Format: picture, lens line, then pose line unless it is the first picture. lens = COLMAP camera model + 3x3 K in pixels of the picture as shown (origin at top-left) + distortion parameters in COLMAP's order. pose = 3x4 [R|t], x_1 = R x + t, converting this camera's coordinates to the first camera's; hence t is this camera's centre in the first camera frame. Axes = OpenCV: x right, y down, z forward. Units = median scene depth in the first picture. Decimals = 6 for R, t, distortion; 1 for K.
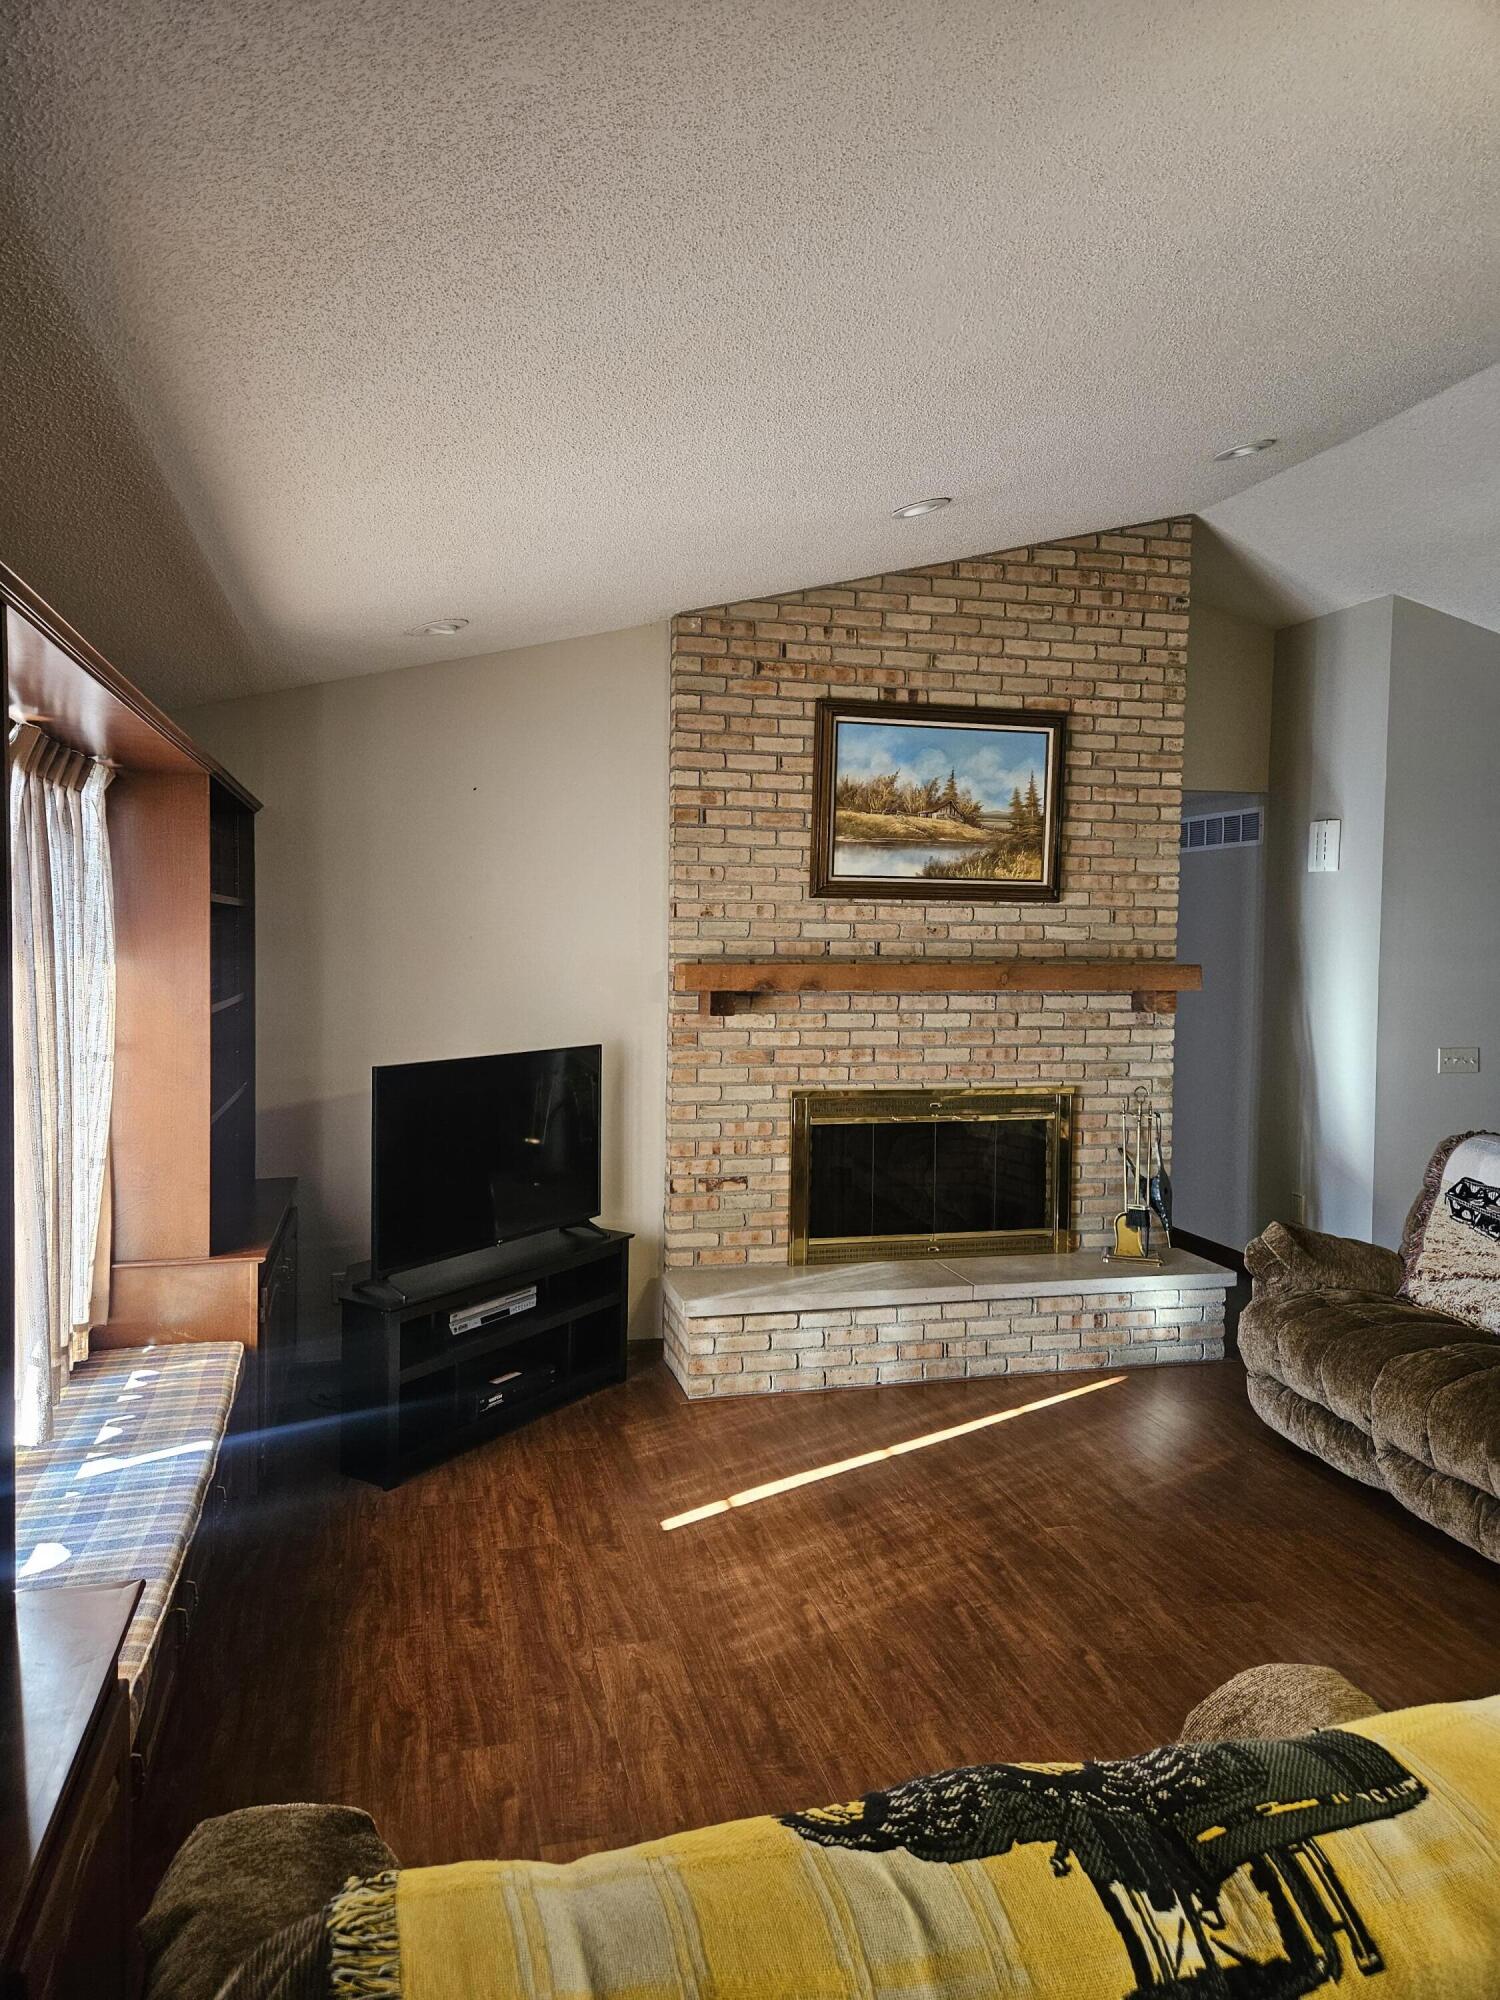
lens RADIAL K [[1310.9, 0, 750.6], [0, 1310.9, 984.0], [0, 0, 1]] dist [0.083721, -0.065943]
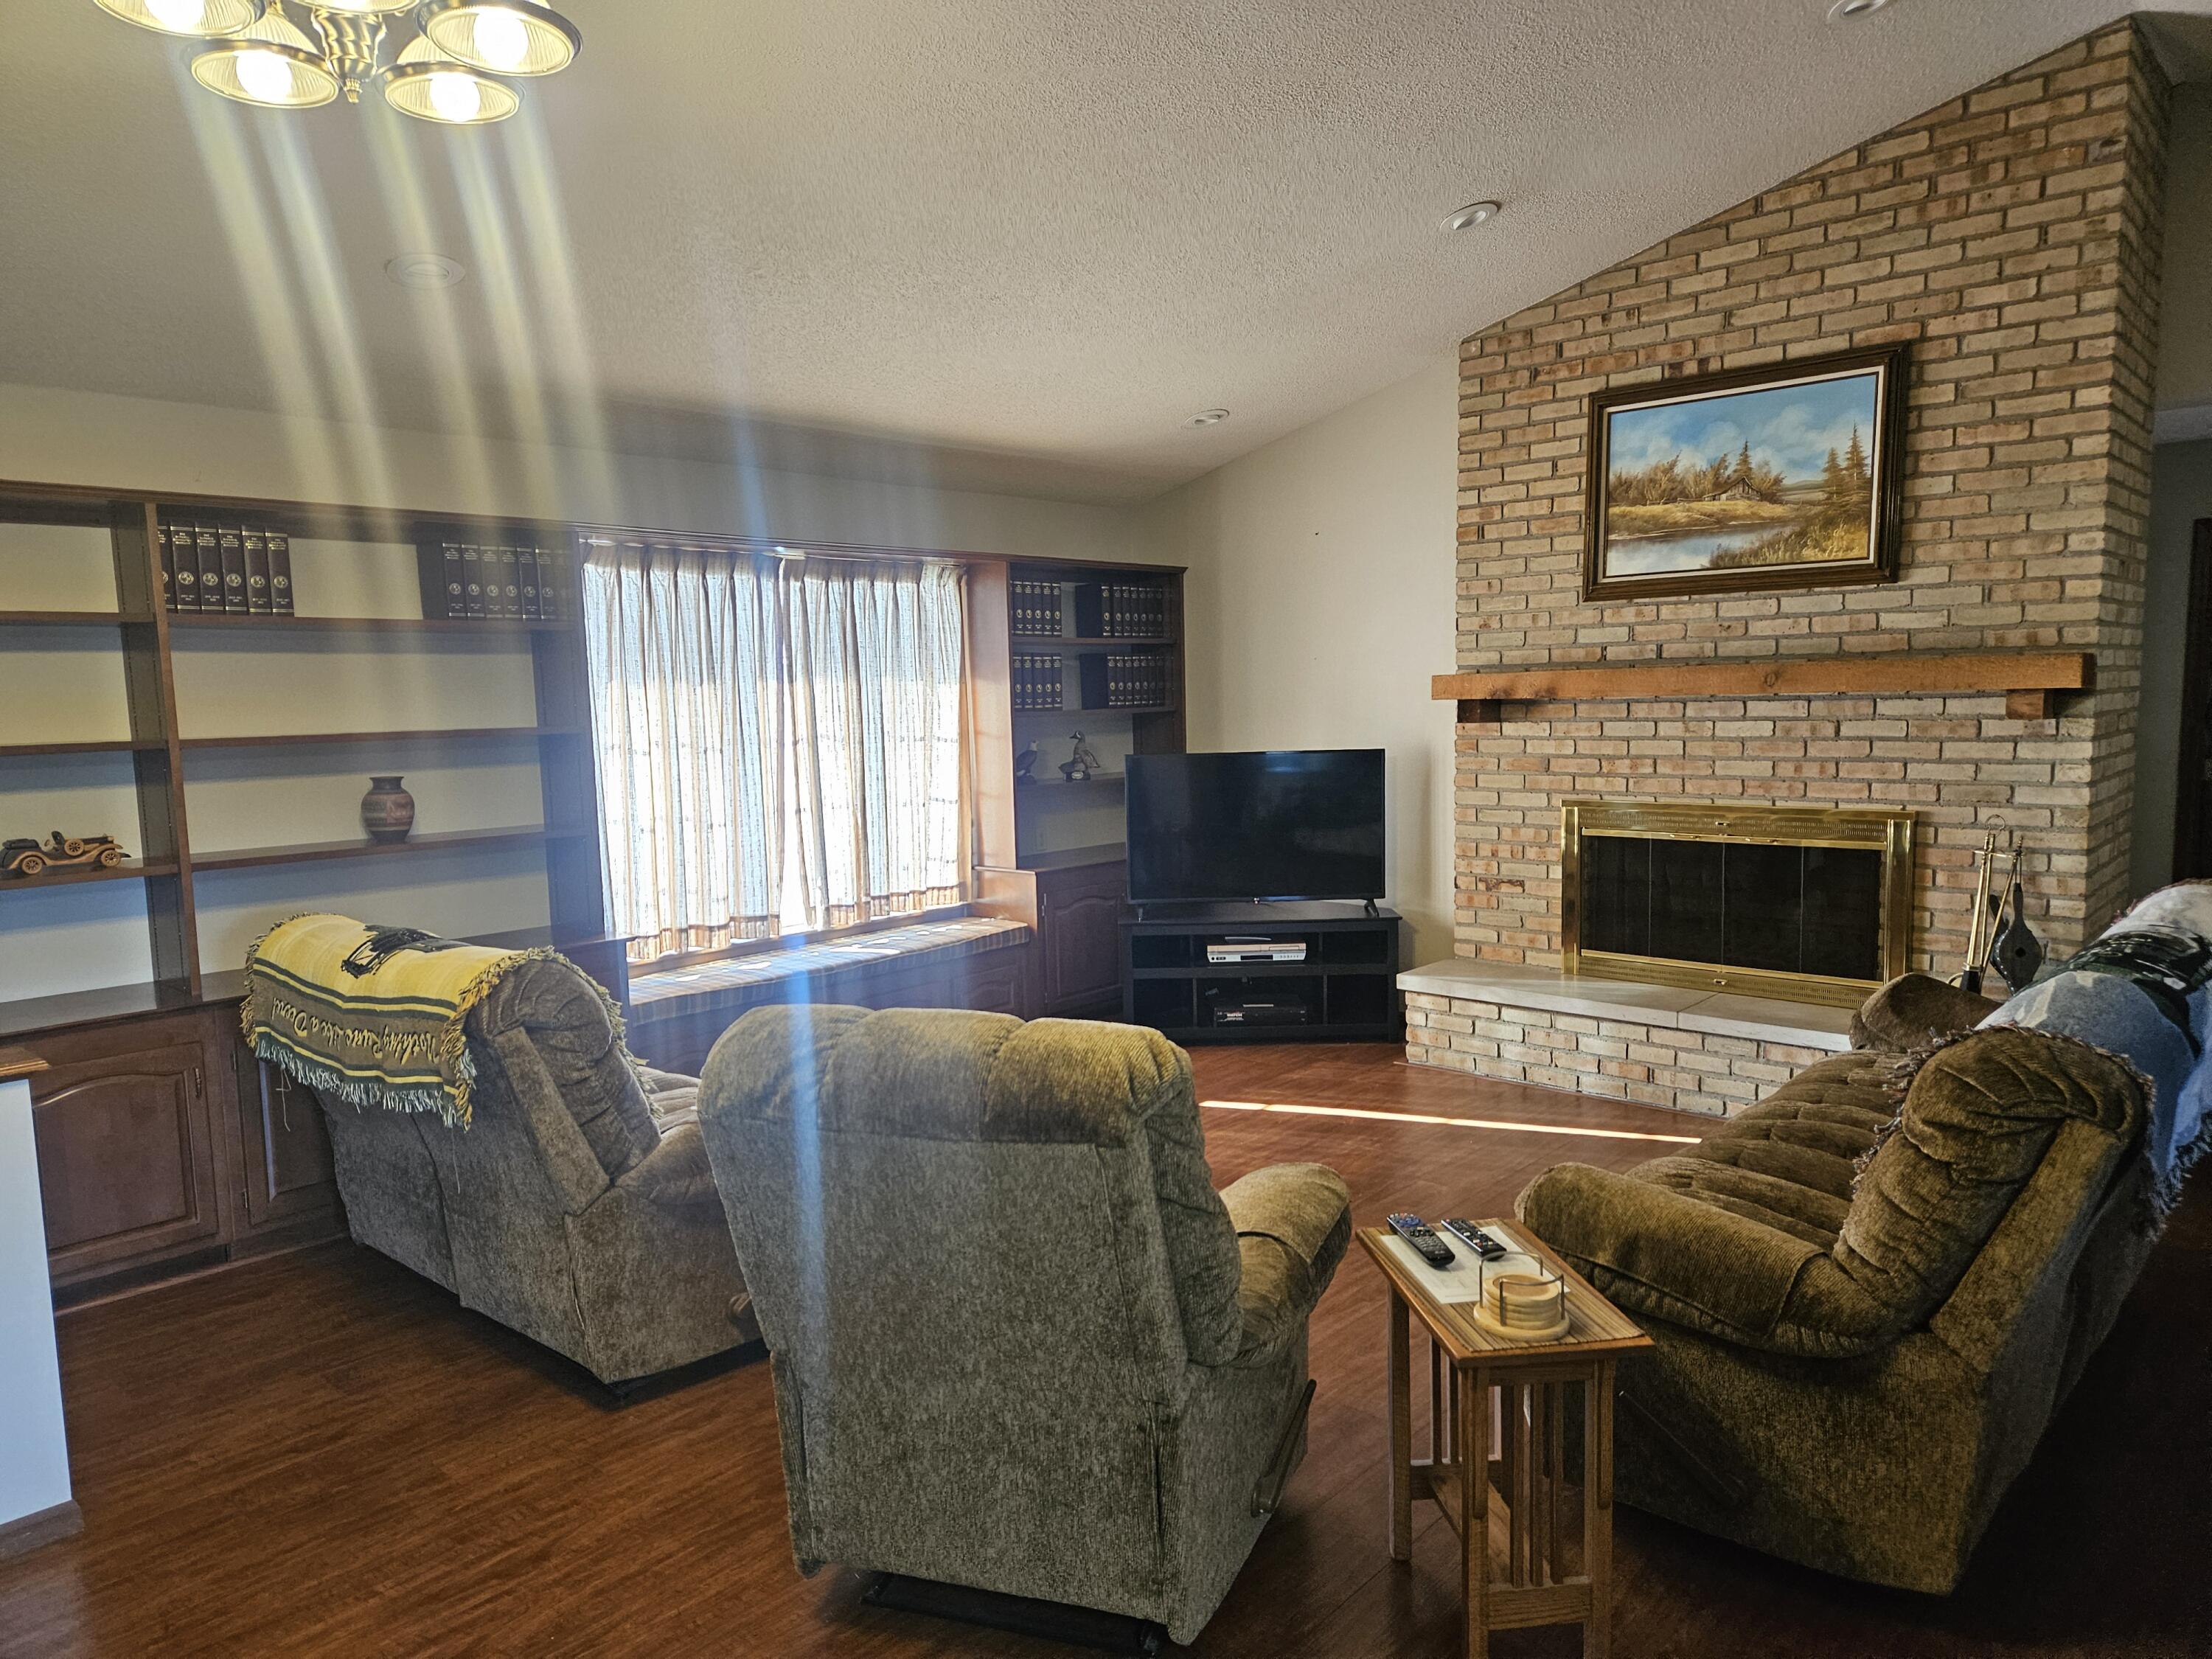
lens RADIAL K [[1449.9, 0, 1106.0], [0, 1449.9, 829.5], [0, 0, 1]] dist [0.083721, -0.065943]
pose [[0.553971, 0.056314, -0.830629, 0.749274], [0.000004, 0.997709, 0.067645, 0.028713], [0.832536, -0.037477, 0.552702, 0.094514]]
